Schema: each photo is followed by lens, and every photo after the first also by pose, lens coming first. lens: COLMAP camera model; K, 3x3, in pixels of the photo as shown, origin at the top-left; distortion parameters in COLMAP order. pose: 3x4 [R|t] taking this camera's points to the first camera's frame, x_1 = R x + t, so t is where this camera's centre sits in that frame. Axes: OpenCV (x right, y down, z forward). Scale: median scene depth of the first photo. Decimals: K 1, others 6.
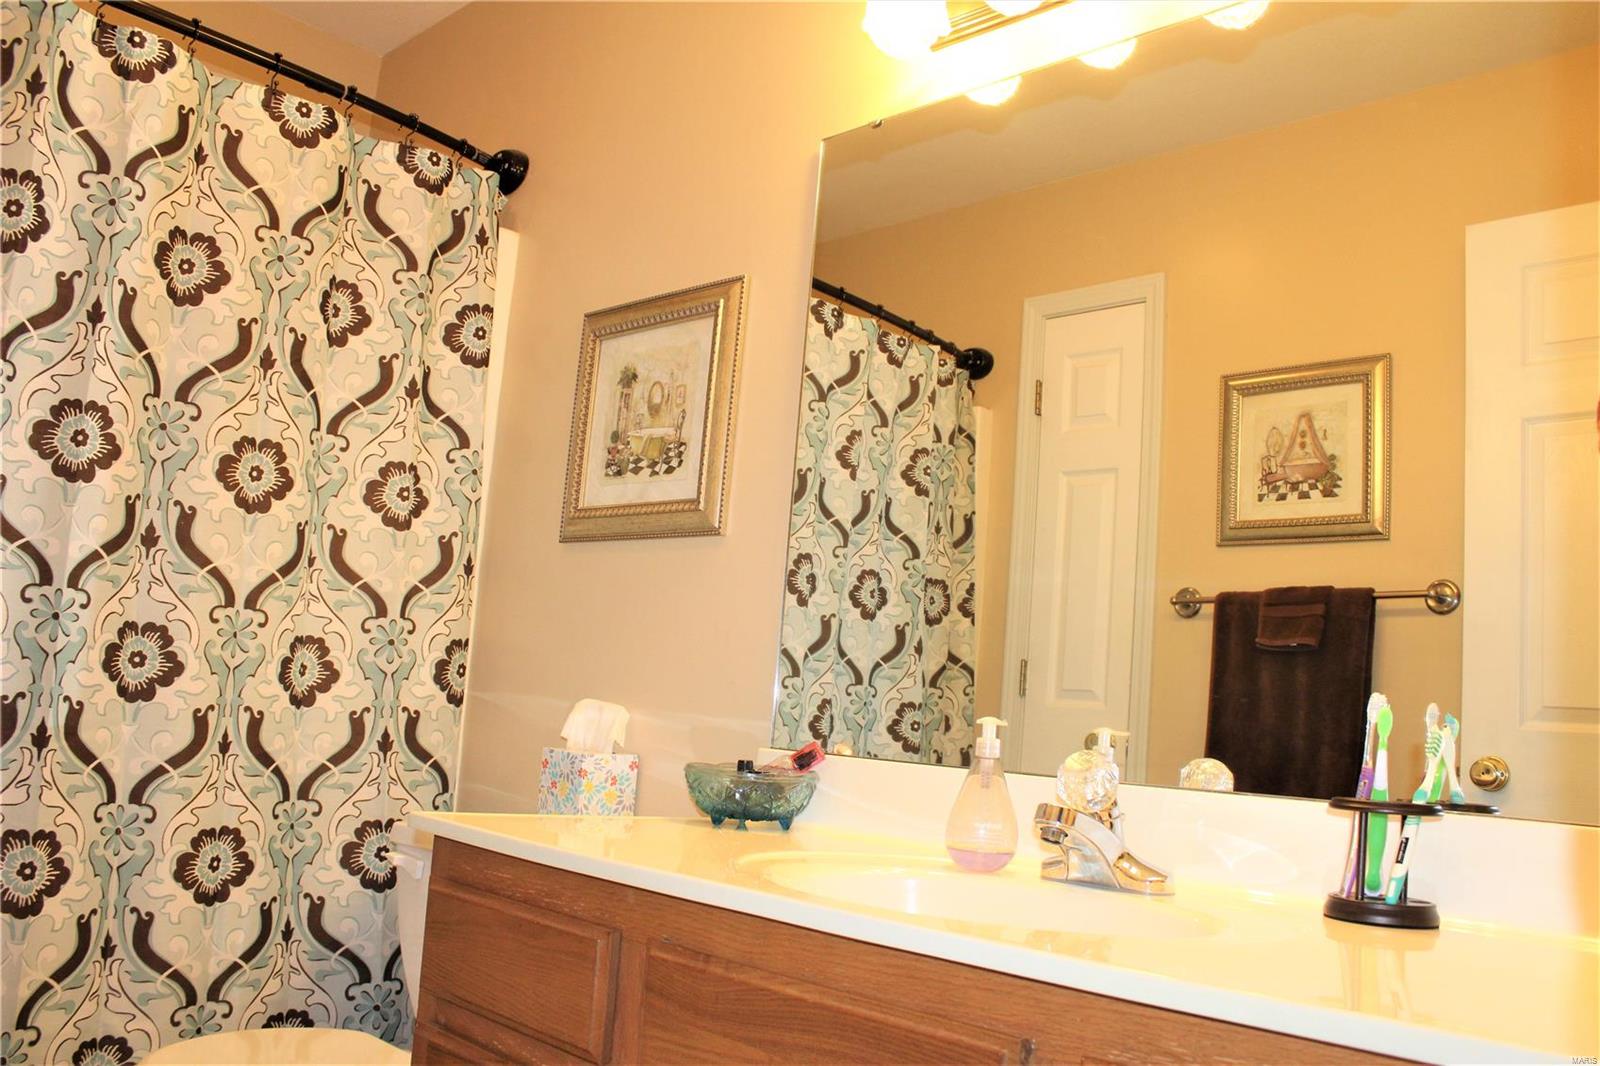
lens RADIAL K [[1332.4, 0, 795.7], [0, 1332.4, 553.5], [0, 0, 1]] dist [-0.168200, 0.151562]
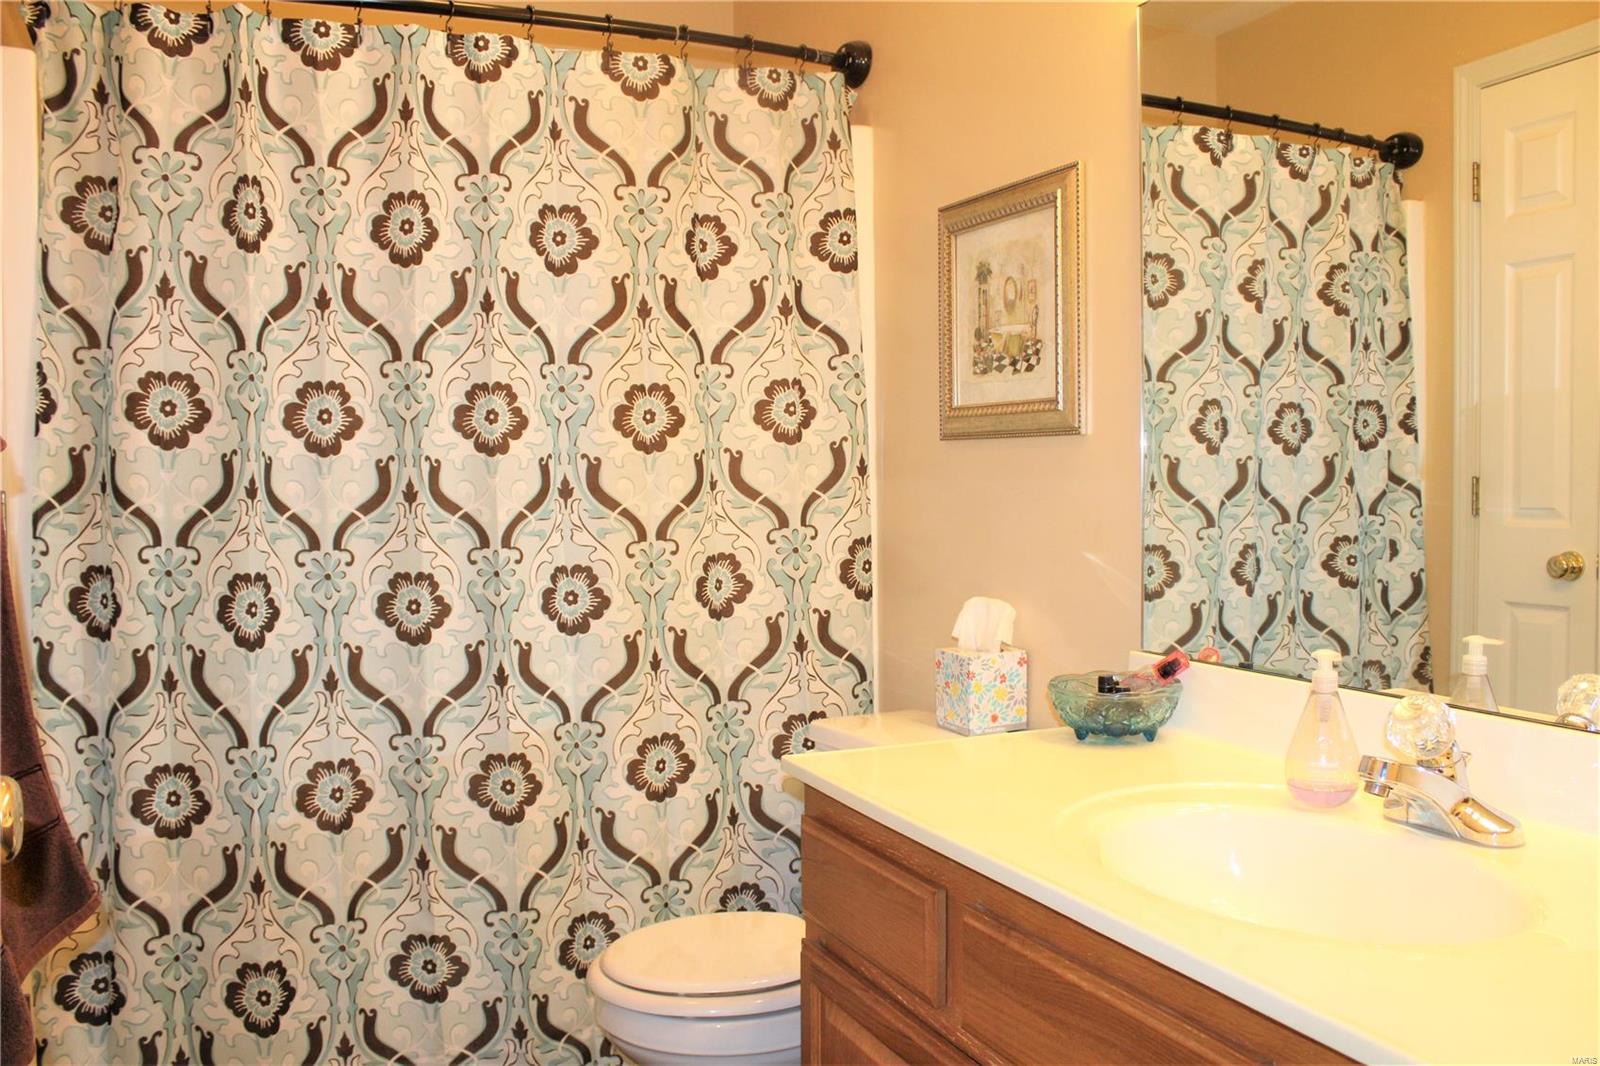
lens RADIAL K [[1324.9, 0, 782.2], [0, 1324.9, 567.2], [0, 0, 1]] dist [-0.172982, 0.153189]
pose [[0.923287, -0.065930, -0.378409, 0.088391], [0.130794, 0.980249, 0.148340, -0.079520], [0.361155, -0.186454, 0.913675, 0.006665]]
